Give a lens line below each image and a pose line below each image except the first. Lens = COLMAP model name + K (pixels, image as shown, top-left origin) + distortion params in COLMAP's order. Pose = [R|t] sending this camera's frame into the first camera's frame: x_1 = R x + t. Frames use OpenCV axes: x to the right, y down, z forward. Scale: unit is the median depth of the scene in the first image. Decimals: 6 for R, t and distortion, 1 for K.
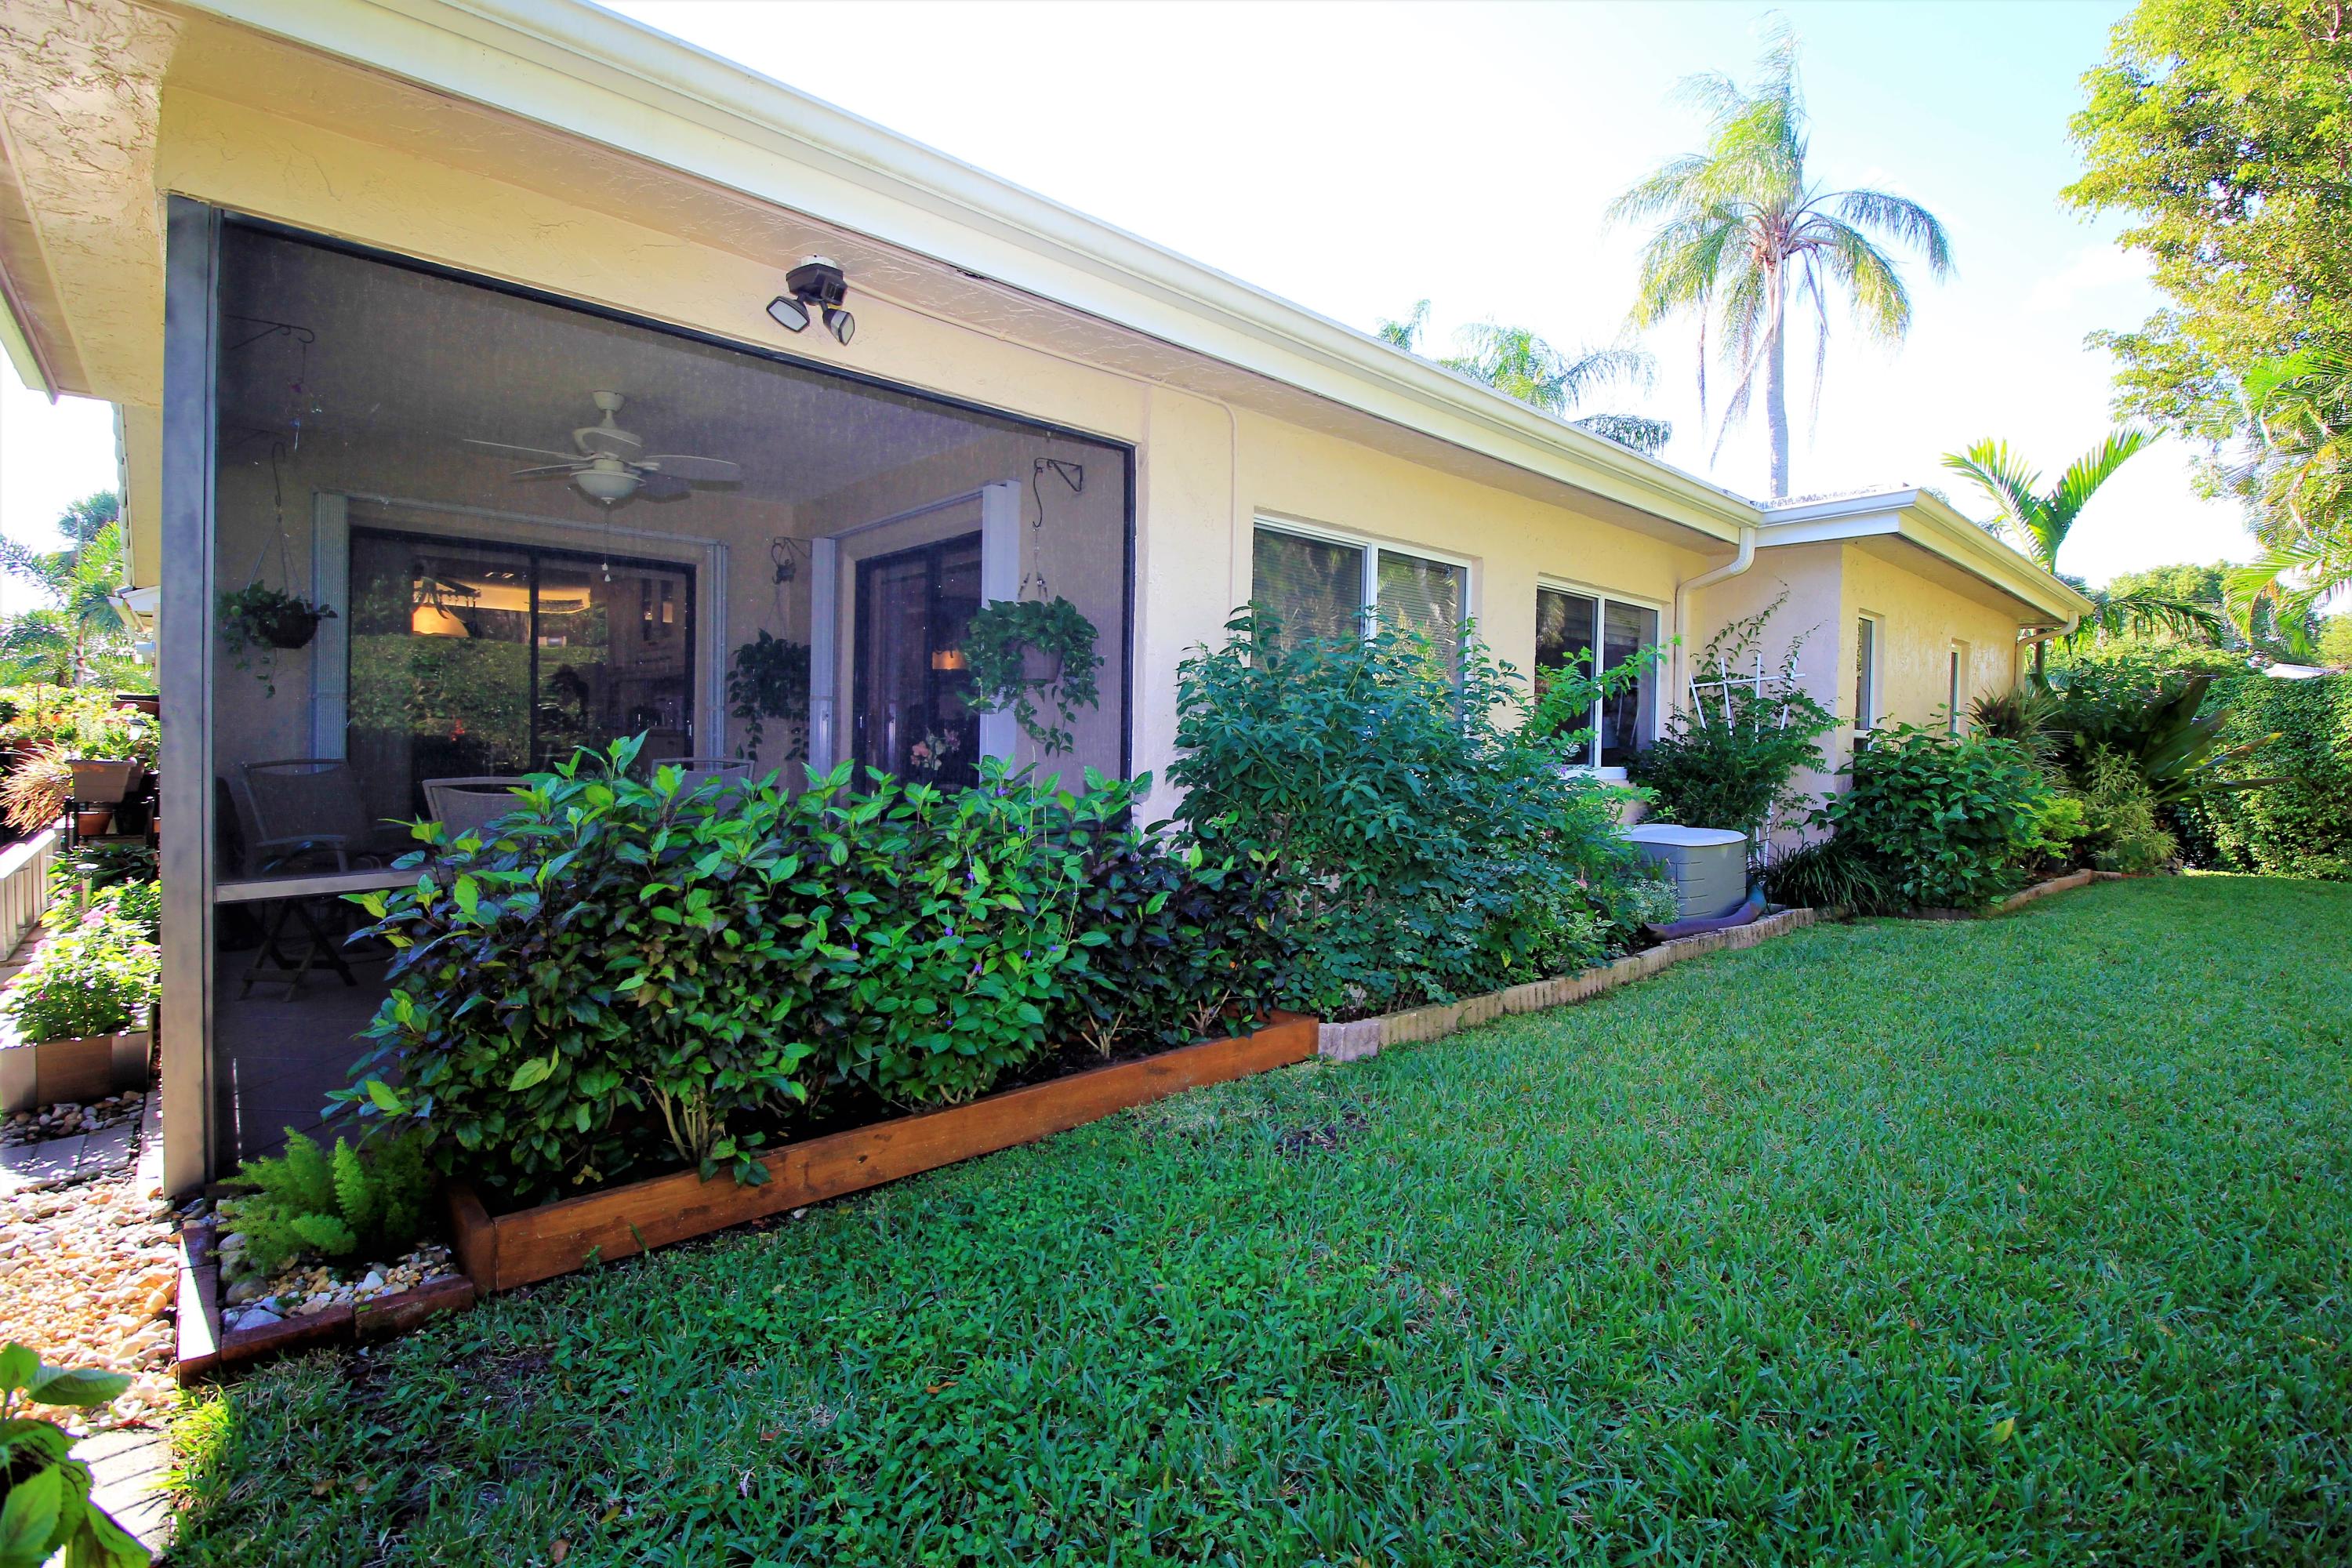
lens RADIAL K [[1092.1, 0, 1181.9], [0, 1092.1, 756.3], [0, 0, 1]] dist [-0.012264, -0.008208]
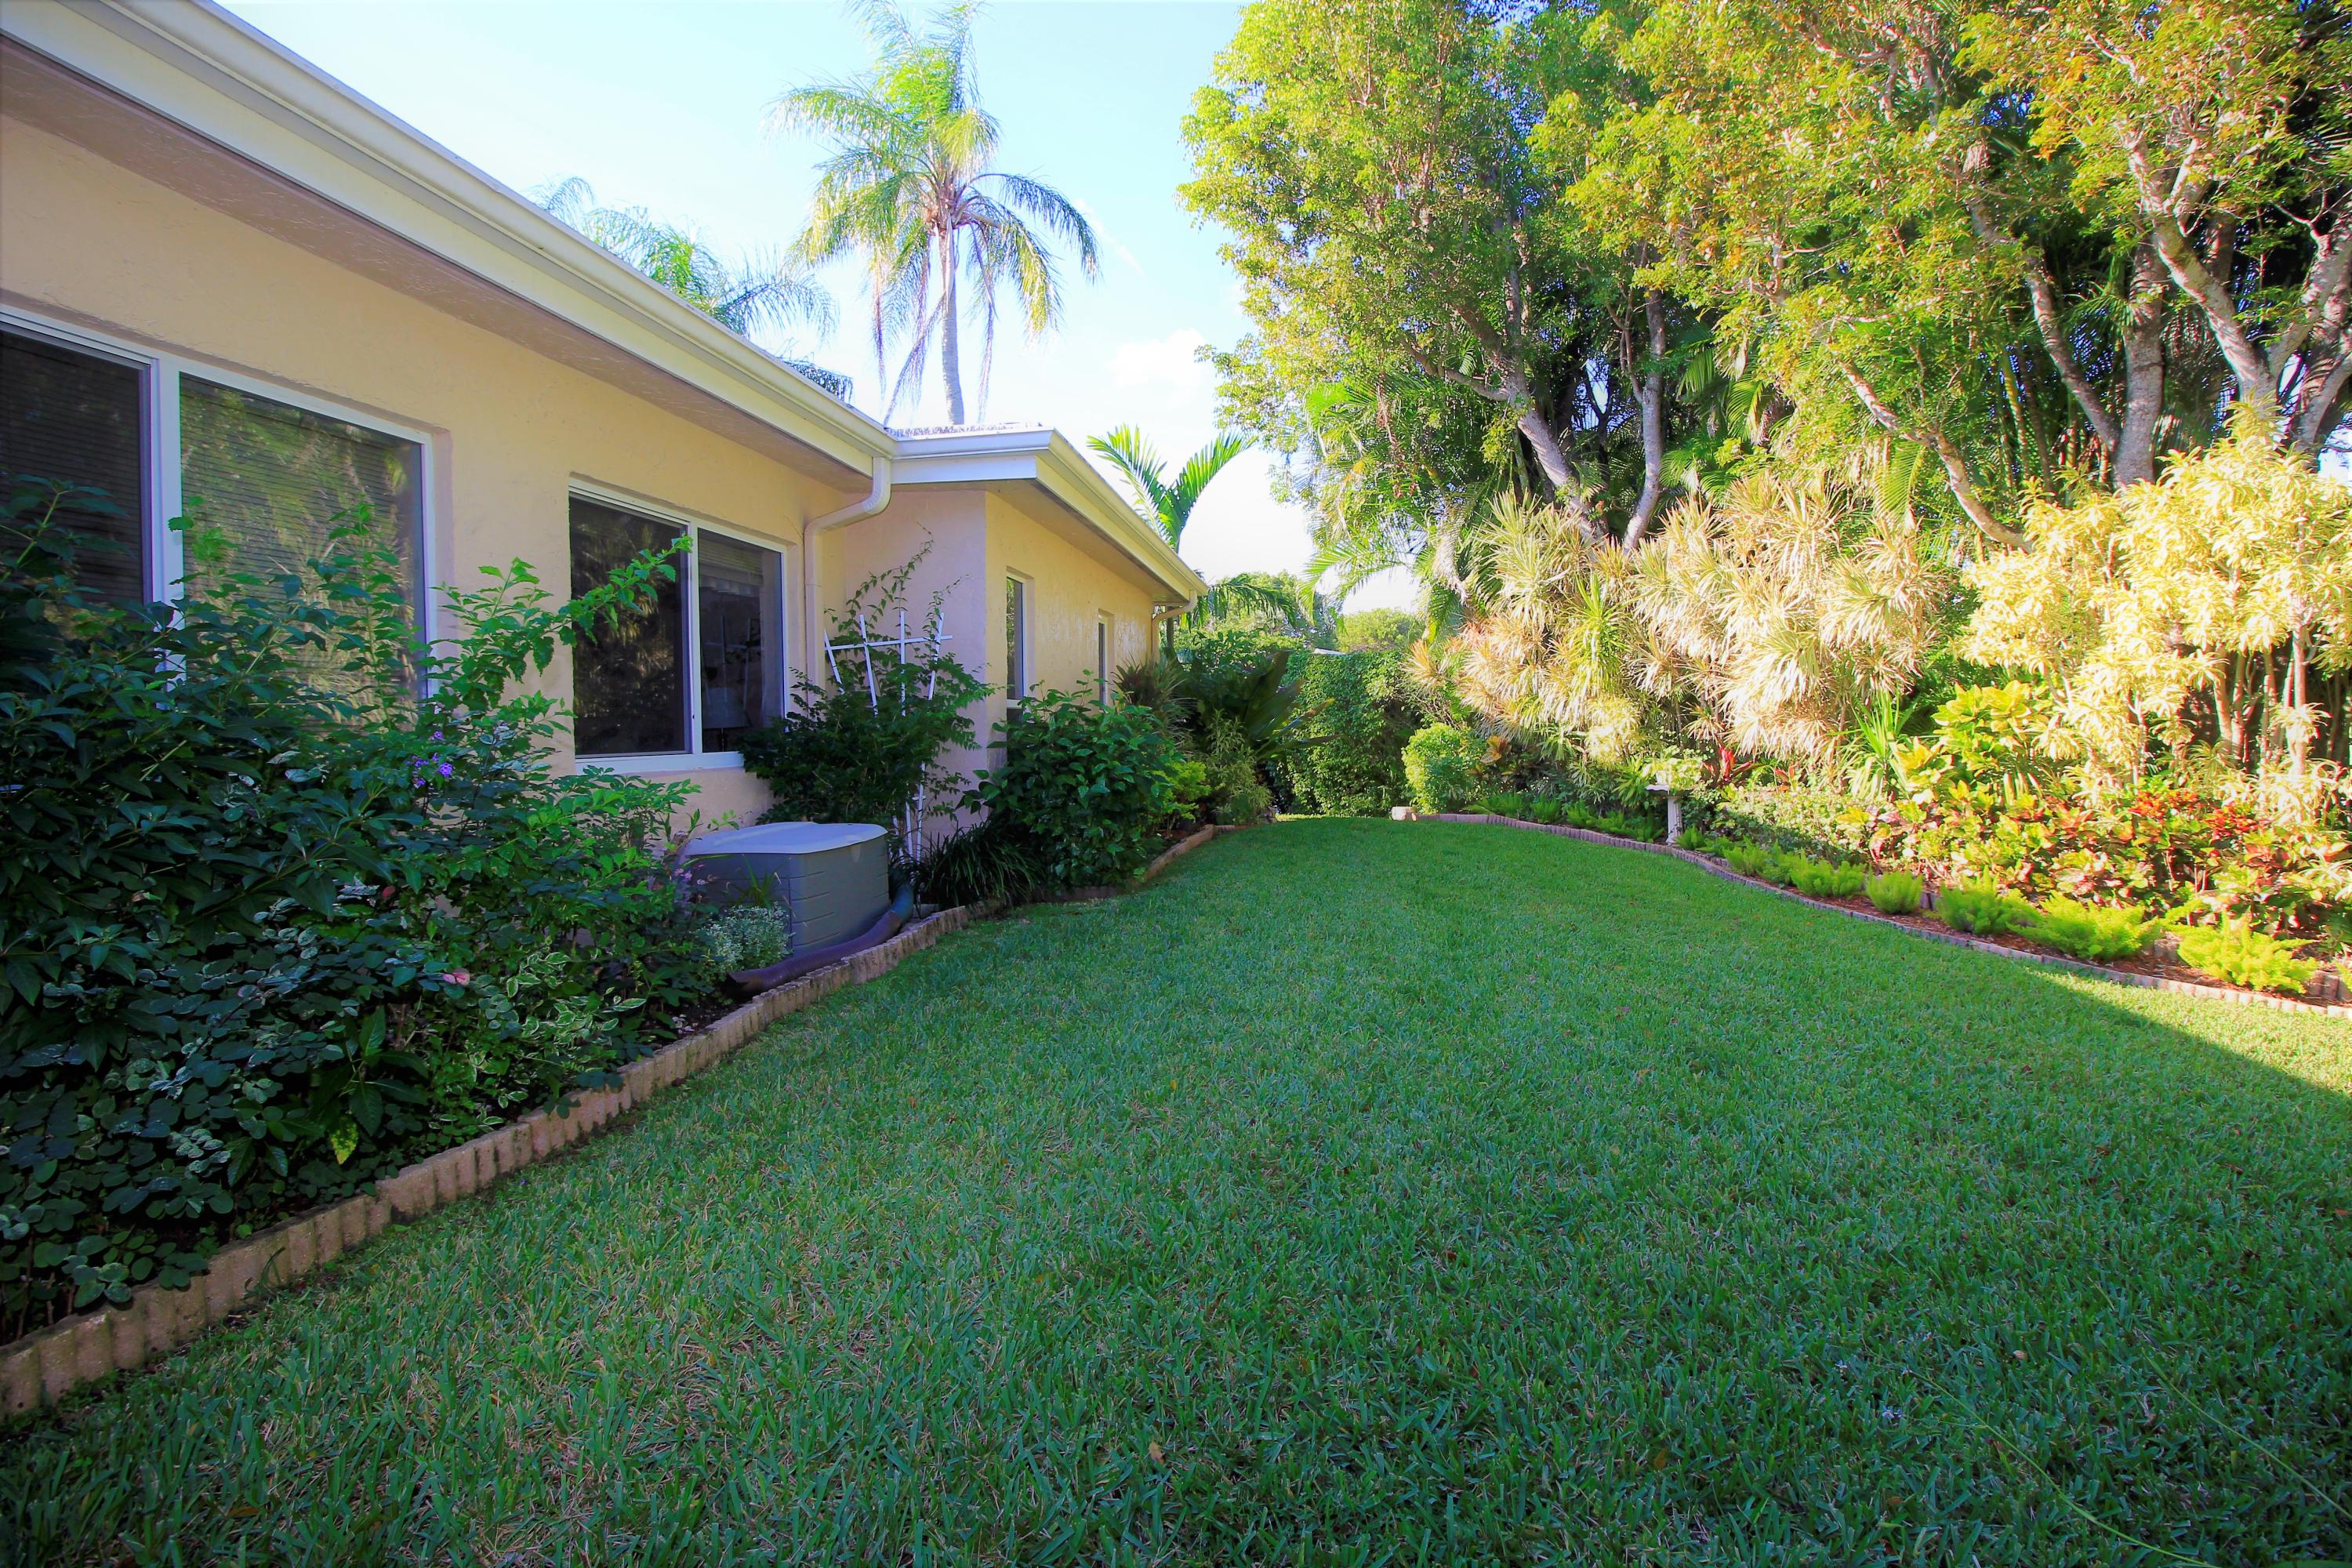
lens RADIAL K [[1092.1, 0, 1181.9], [0, 1092.1, 756.3], [0, 0, 1]] dist [-0.012264, -0.008208]
pose [[0.779251, -0.044581, 0.625124, 0.151366], [0.031761, 0.998994, 0.031653, -0.000903], [-0.625907, -0.004811, 0.779883, 0.182832]]
